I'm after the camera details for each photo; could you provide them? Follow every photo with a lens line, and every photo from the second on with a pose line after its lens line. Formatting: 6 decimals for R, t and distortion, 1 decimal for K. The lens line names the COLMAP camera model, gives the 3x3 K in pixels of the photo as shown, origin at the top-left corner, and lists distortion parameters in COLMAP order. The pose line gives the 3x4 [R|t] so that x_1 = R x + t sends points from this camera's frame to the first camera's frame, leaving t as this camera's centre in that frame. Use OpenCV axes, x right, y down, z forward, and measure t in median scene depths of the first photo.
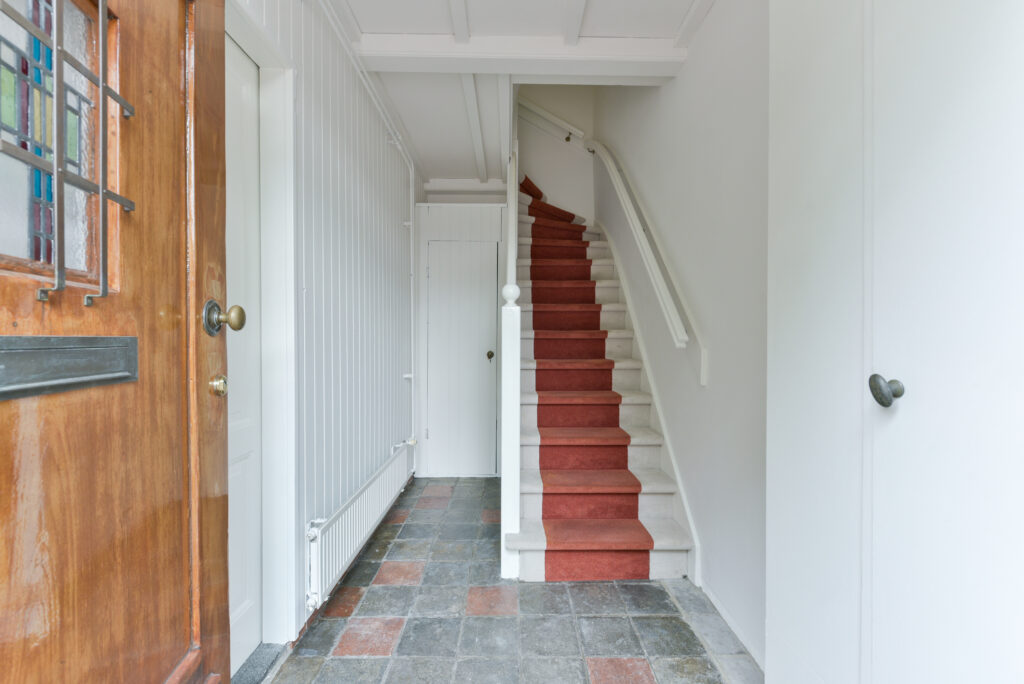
lens RADIAL K [[443.6, 0, 514.6], [0, 443.6, 341.0], [0, 0, 1]] dist [0.000102, 0.000087]
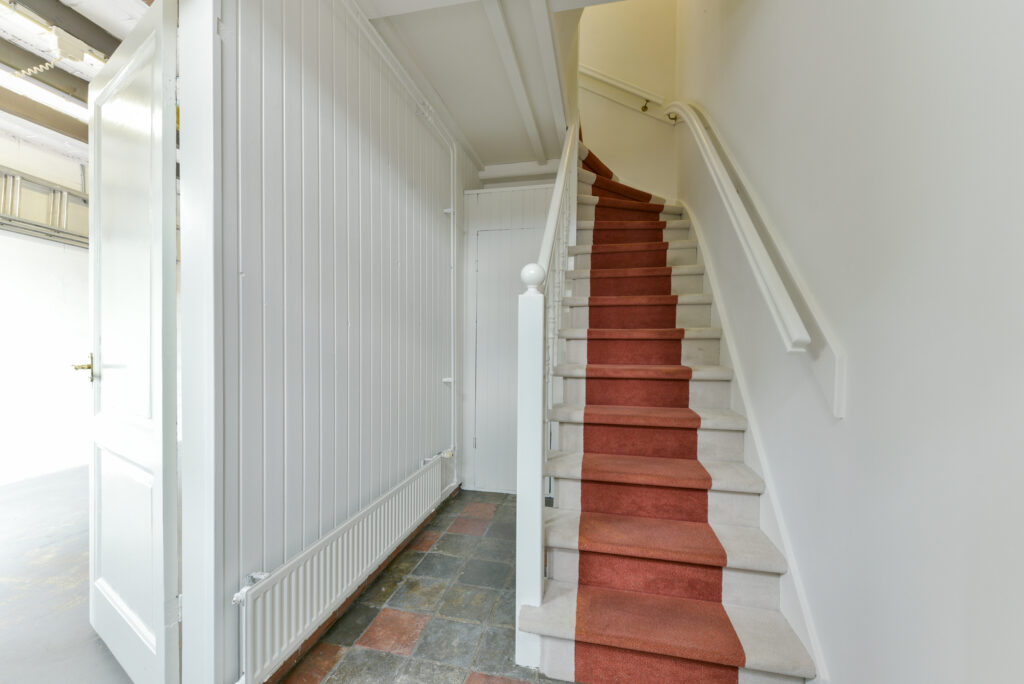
lens RADIAL K [[407.8, 0, 508.7], [0, 407.8, 343.6], [0, 0, 1]] dist [0.000020, -0.000336]
pose [[0.971308, 0.005434, -0.237761, 0.092109], [-0.003869, 0.999968, 0.007048, -0.001079], [0.237792, -0.005926, 0.971298, 0.271529]]
